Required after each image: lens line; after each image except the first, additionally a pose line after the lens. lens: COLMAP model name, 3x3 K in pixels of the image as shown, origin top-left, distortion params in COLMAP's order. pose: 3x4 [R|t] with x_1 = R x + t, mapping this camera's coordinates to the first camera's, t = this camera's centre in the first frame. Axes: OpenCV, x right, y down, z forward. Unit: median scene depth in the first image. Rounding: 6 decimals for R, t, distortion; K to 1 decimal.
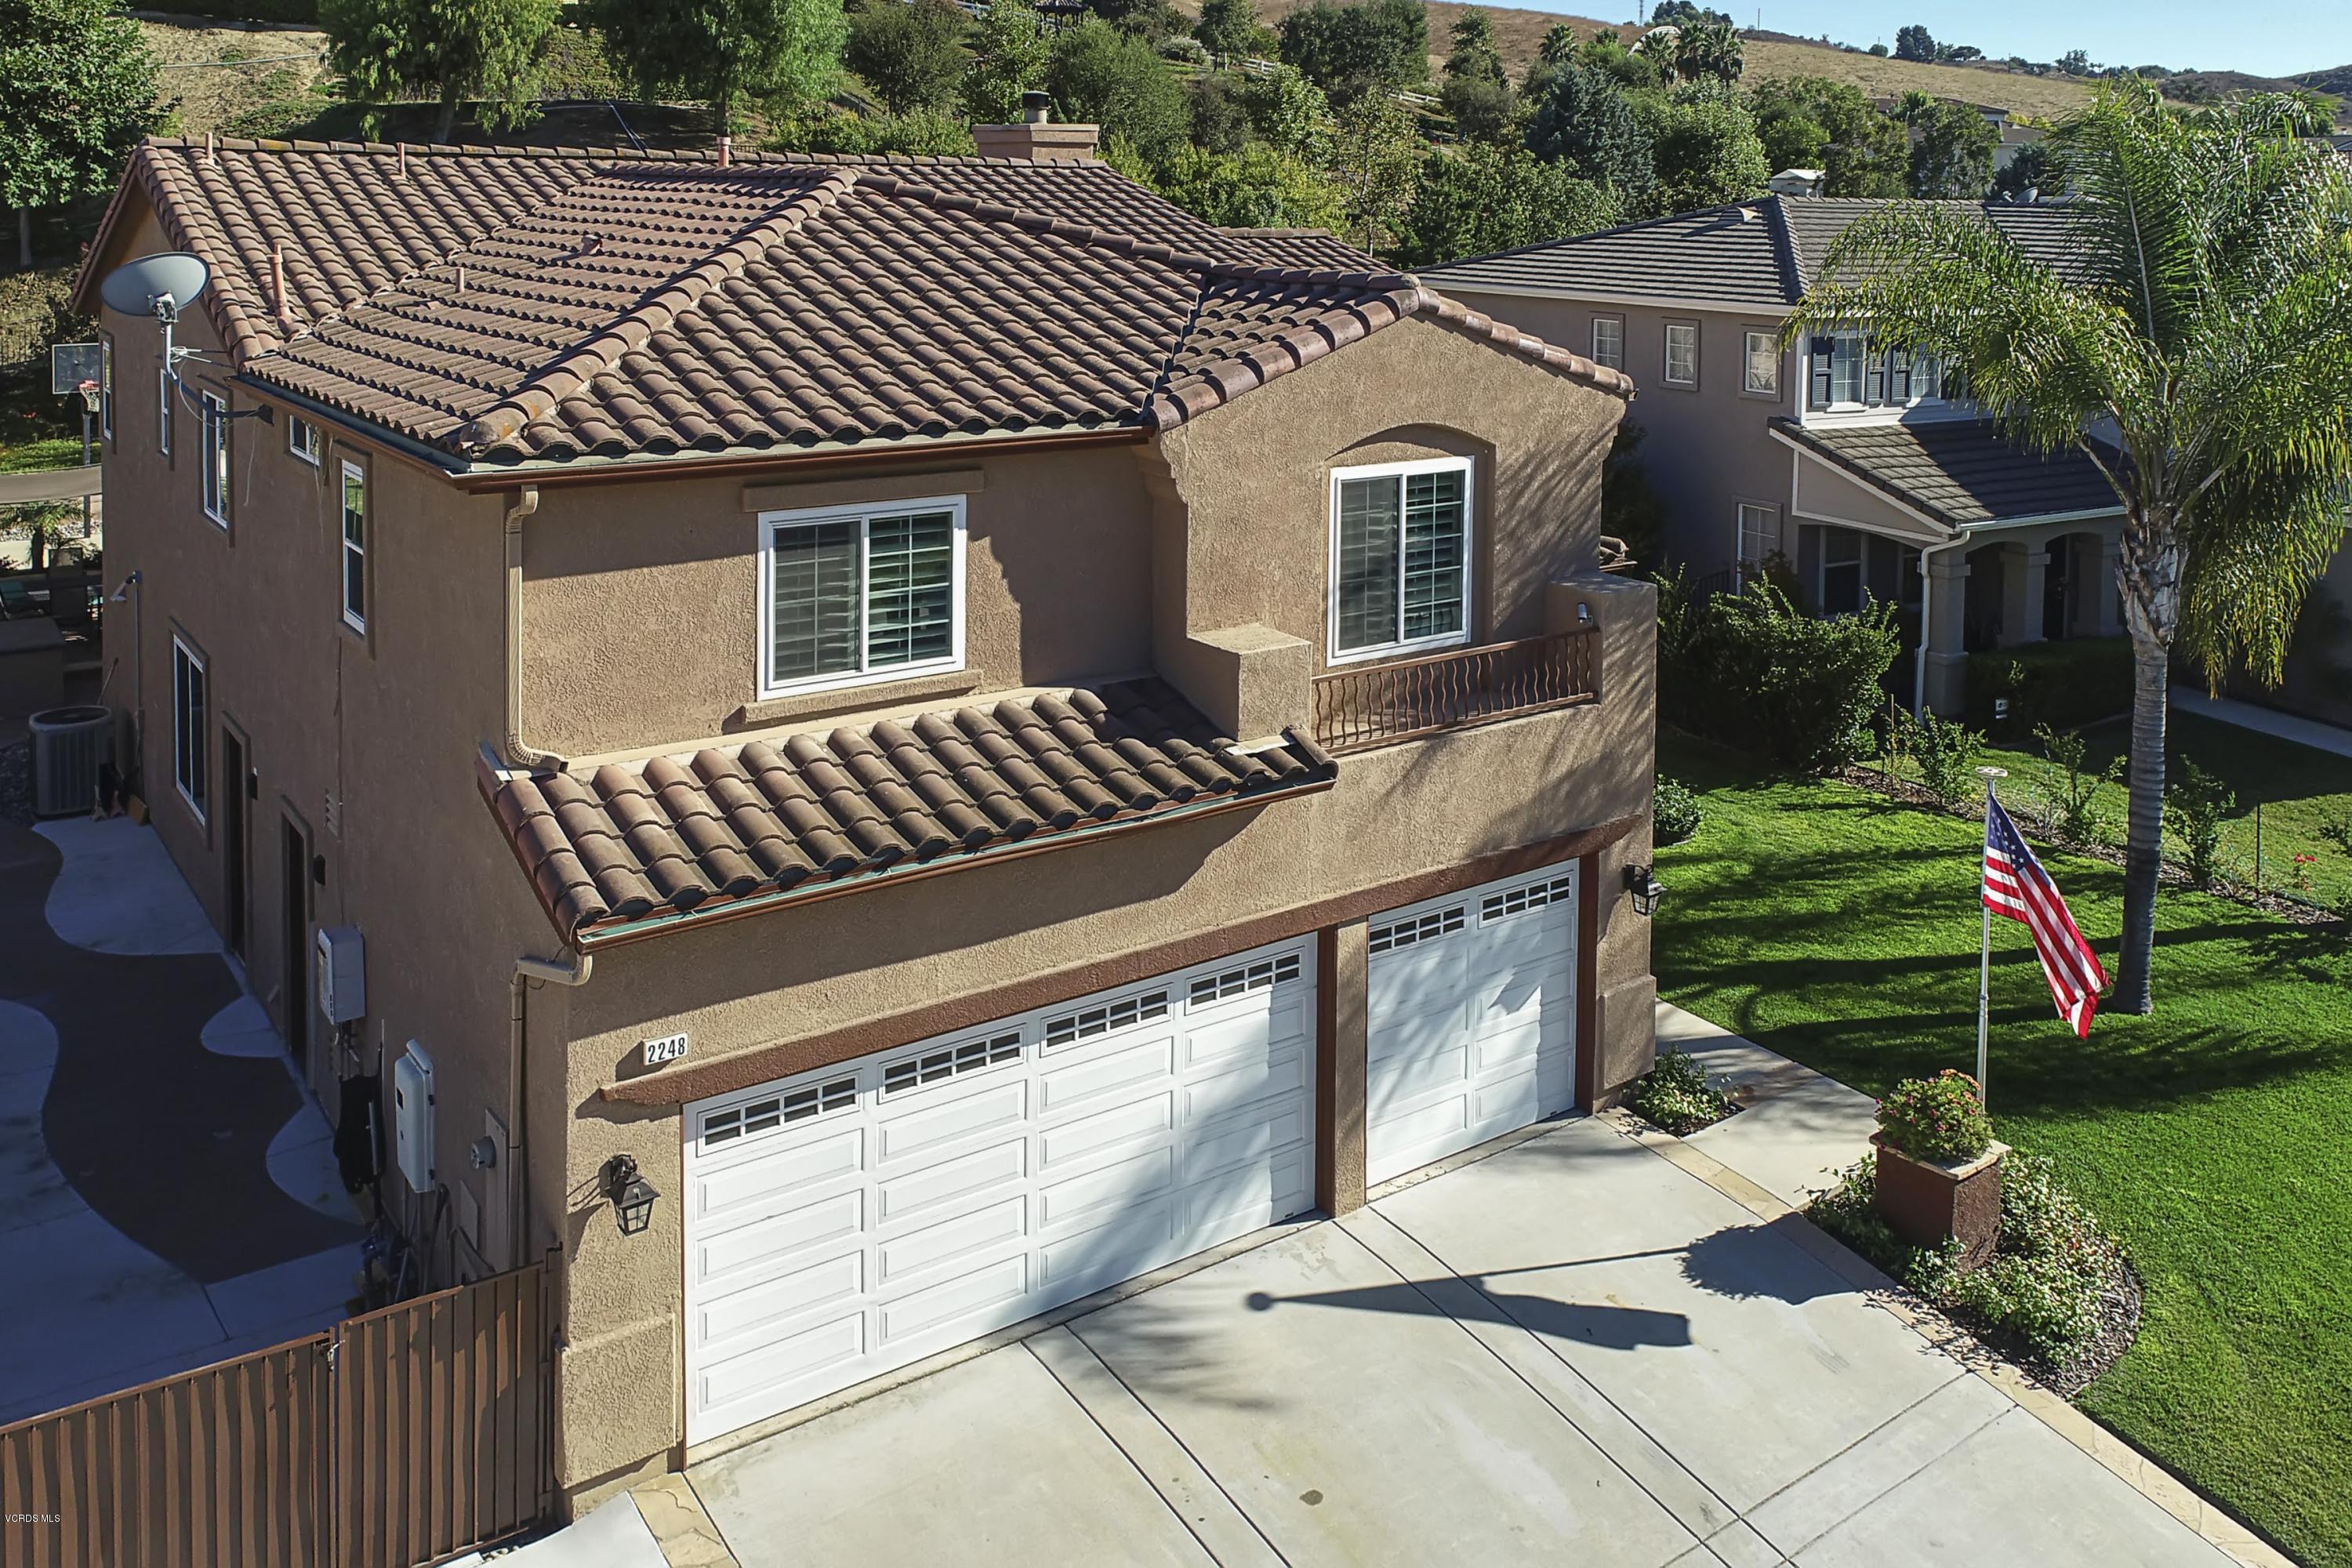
lens RADIAL K [[1832.8, 0, 1174.9], [0, 1832.8, 274.7], [0, 0, 1]] dist [0.004464, -0.001550]
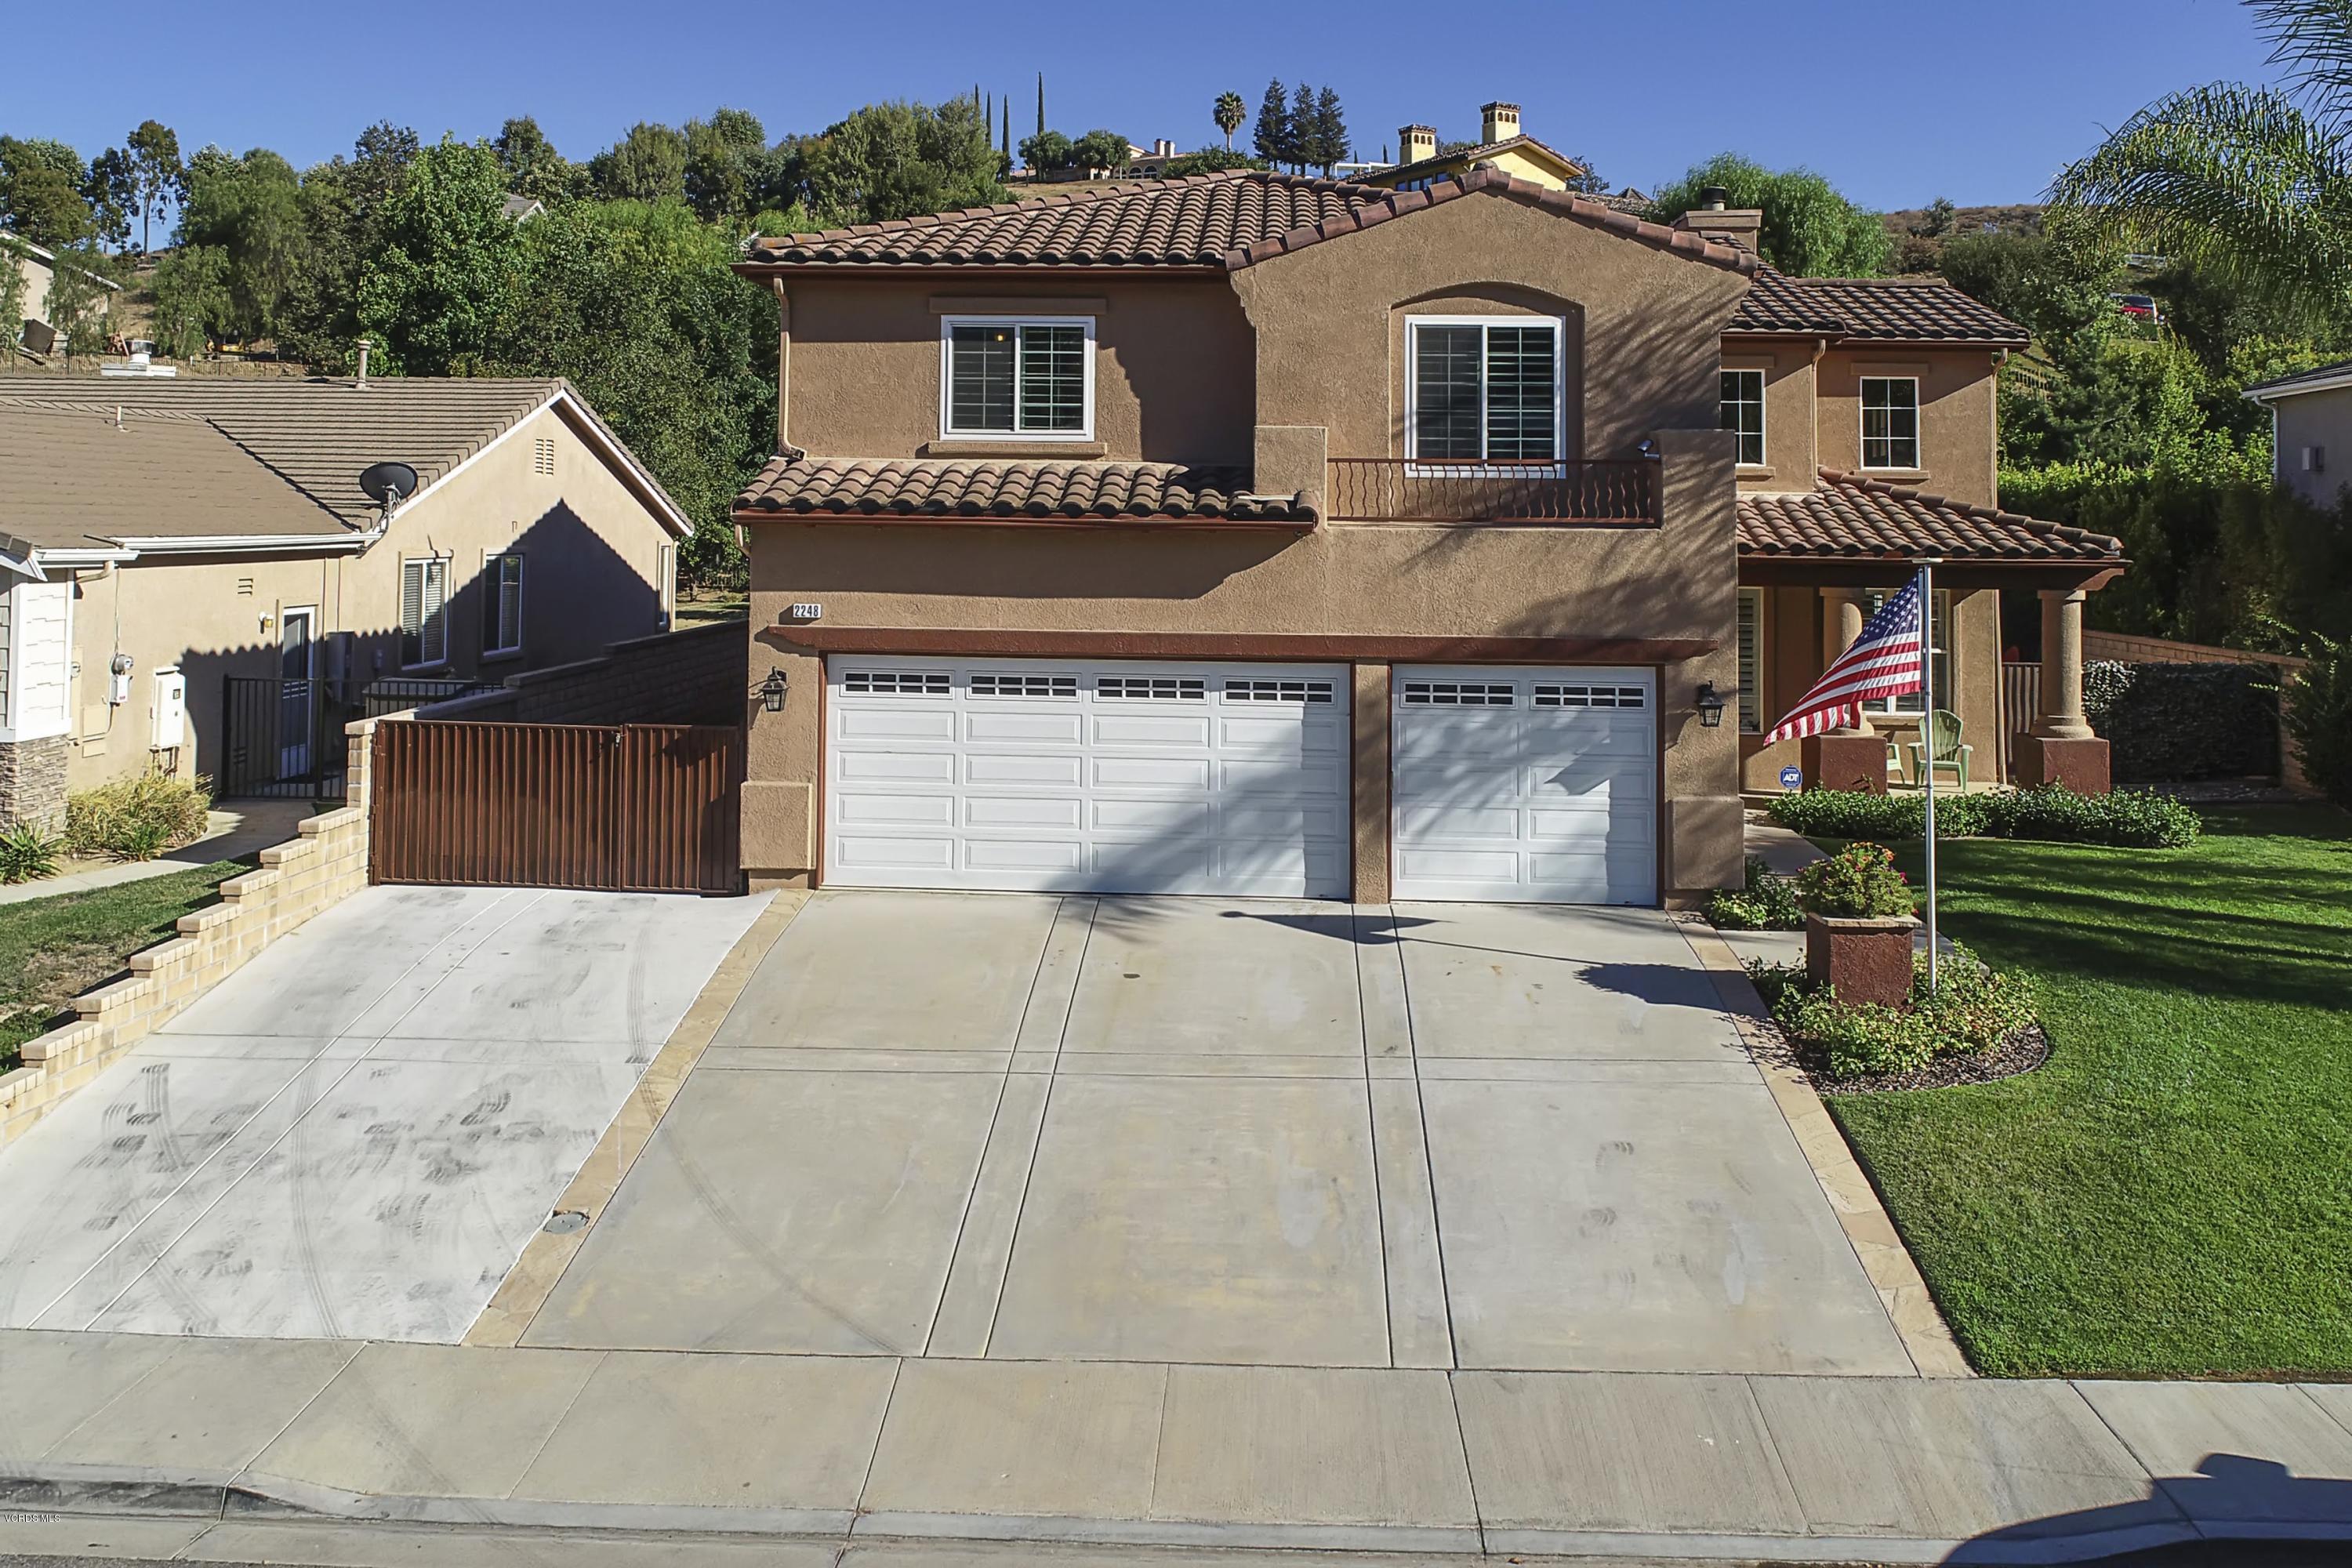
lens RADIAL K [[1814.1, 0, 1196.4], [0, 1814.1, 410.4], [0, 0, 1]] dist [0.000085, -0.008172]
pose [[0.795439, -0.029076, -0.605336, 0.769070], [-0.024145, 0.996535, -0.079595, 0.292652], [0.605553, 0.077929, 0.791980, -0.052545]]
